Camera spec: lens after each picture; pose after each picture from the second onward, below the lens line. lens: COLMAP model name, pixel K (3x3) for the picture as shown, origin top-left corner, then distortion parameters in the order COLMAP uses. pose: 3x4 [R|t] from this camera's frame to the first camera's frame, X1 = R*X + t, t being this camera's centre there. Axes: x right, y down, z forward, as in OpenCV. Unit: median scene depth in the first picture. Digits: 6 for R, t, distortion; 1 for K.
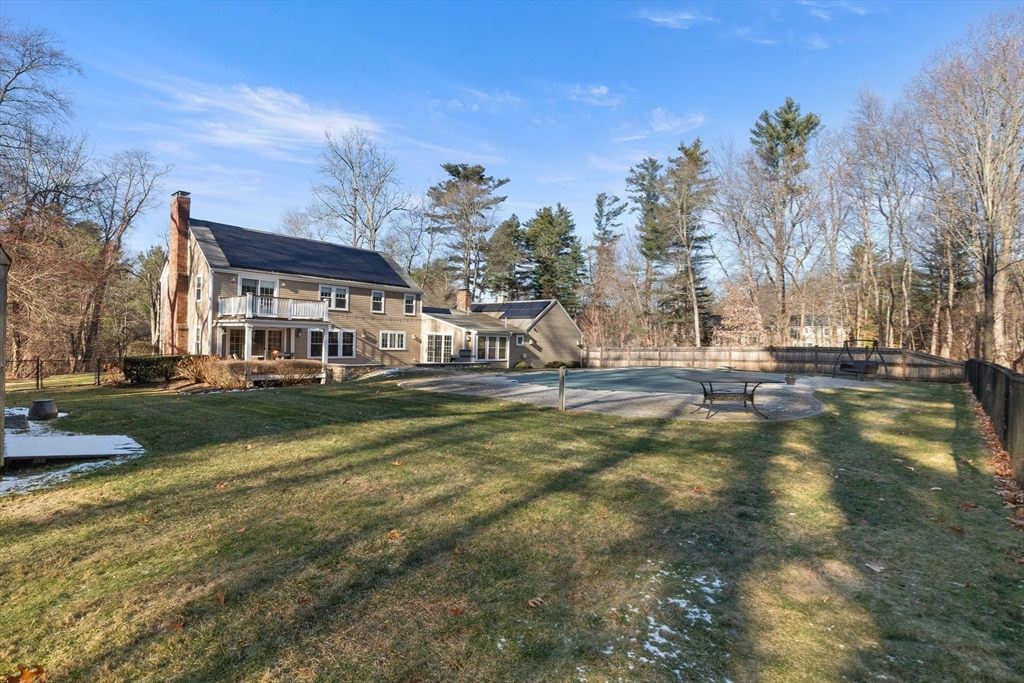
lens RADIAL K [[486.7, 0, 516.6], [0, 486.7, 341.6], [0, 0, 1]] dist [-0.006330, 0.000628]
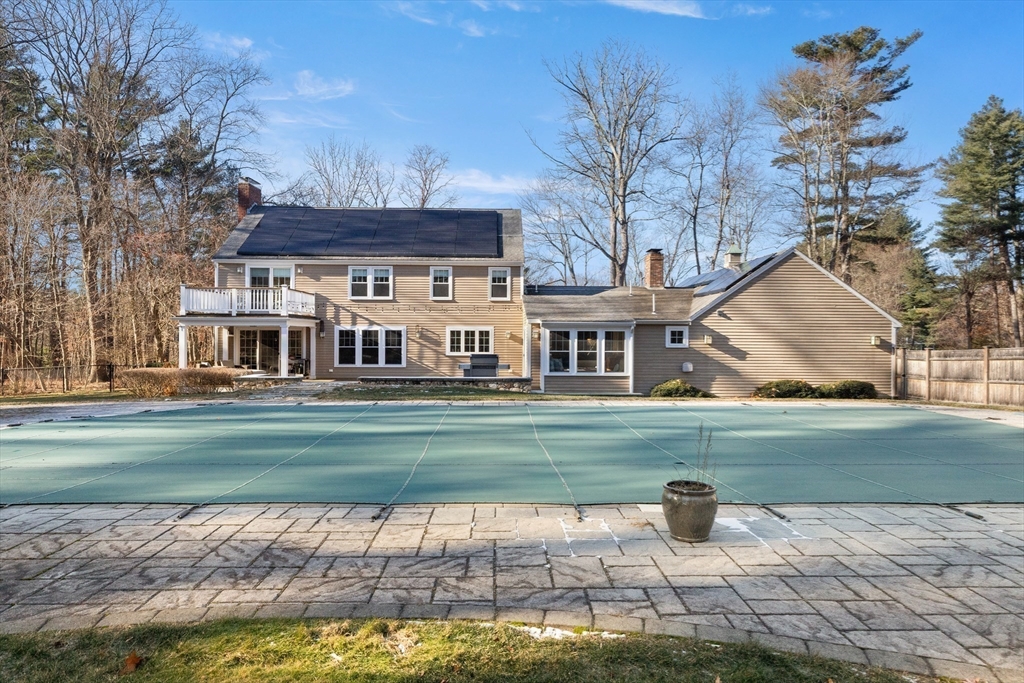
lens RADIAL K [[637.0, 0, 510.8], [0, 637.0, 339.3], [0, 0, 1]] dist [0.002351, 0.001232]
pose [[0.680737, -0.018879, -0.732285, 0.408632], [0.010835, 0.999818, -0.015704, 0.009320], [0.732448, 0.002756, 0.680817, 0.460326]]
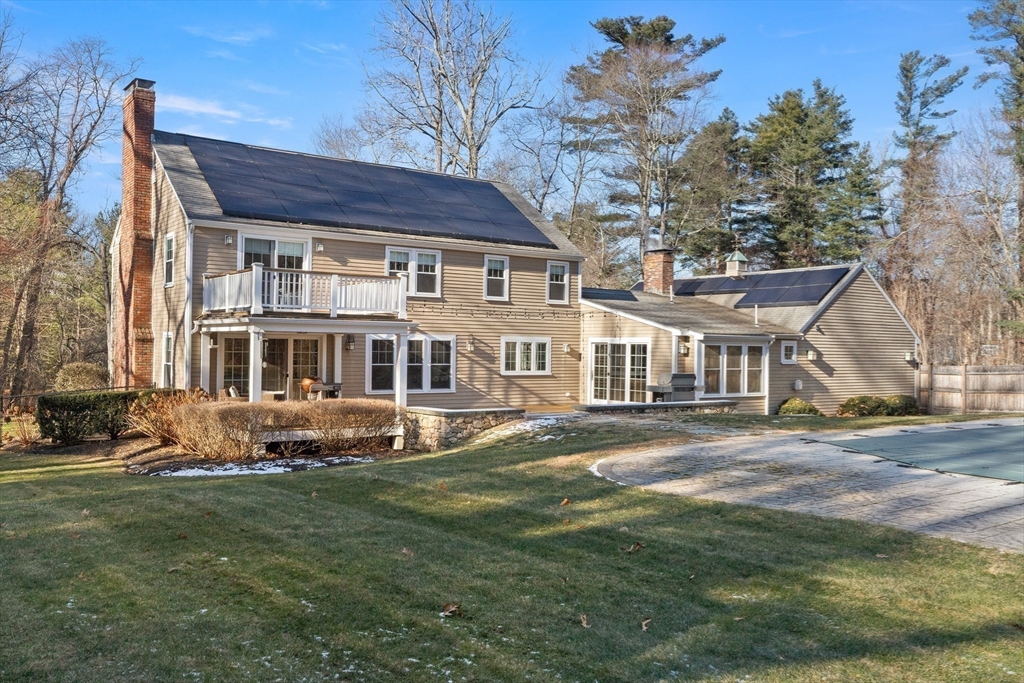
lens RADIAL K [[867.8, 0, 514.5], [0, 867.8, 343.1], [0, 0, 1]] dist [0.005009, 0.006579]
pose [[0.974662, -0.014726, -0.223198, -0.068956], [0.011817, 0.999827, -0.014362, -0.002909], [0.223370, 0.011360, 0.974667, 0.138424]]
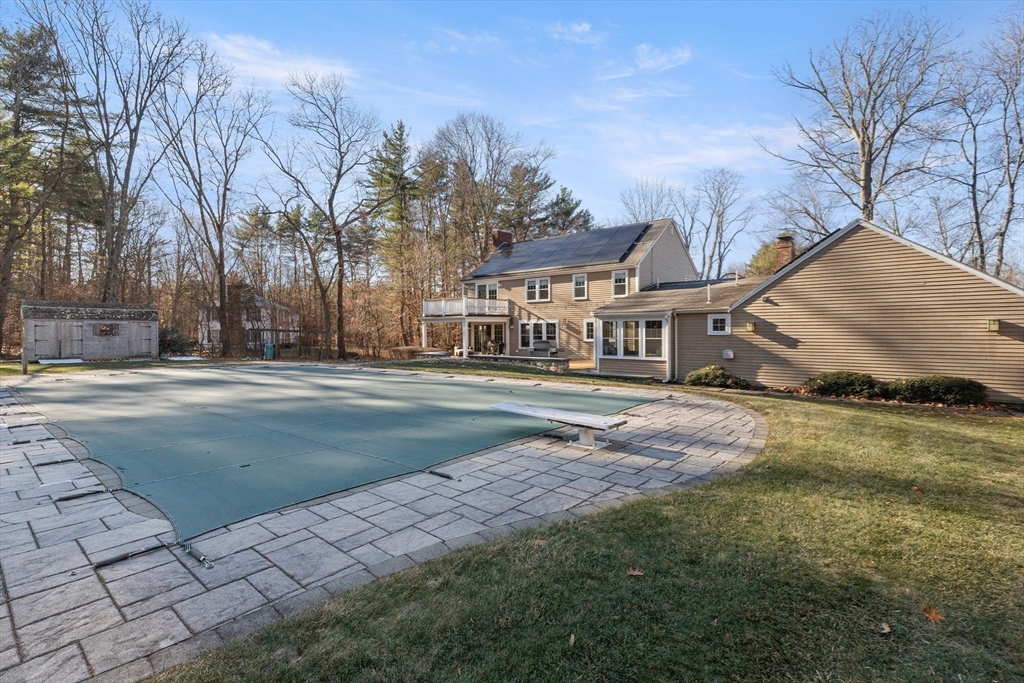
lens RADIAL K [[473.5, 0, 519.9], [0, 473.5, 333.7], [0, 0, 1]] dist [-0.000552, 0.000309]
pose [[0.028824, -0.014787, -0.999475, 0.553814], [0.007029, 0.999869, -0.014590, 0.014380], [0.999560, -0.006604, 0.028924, 0.841356]]
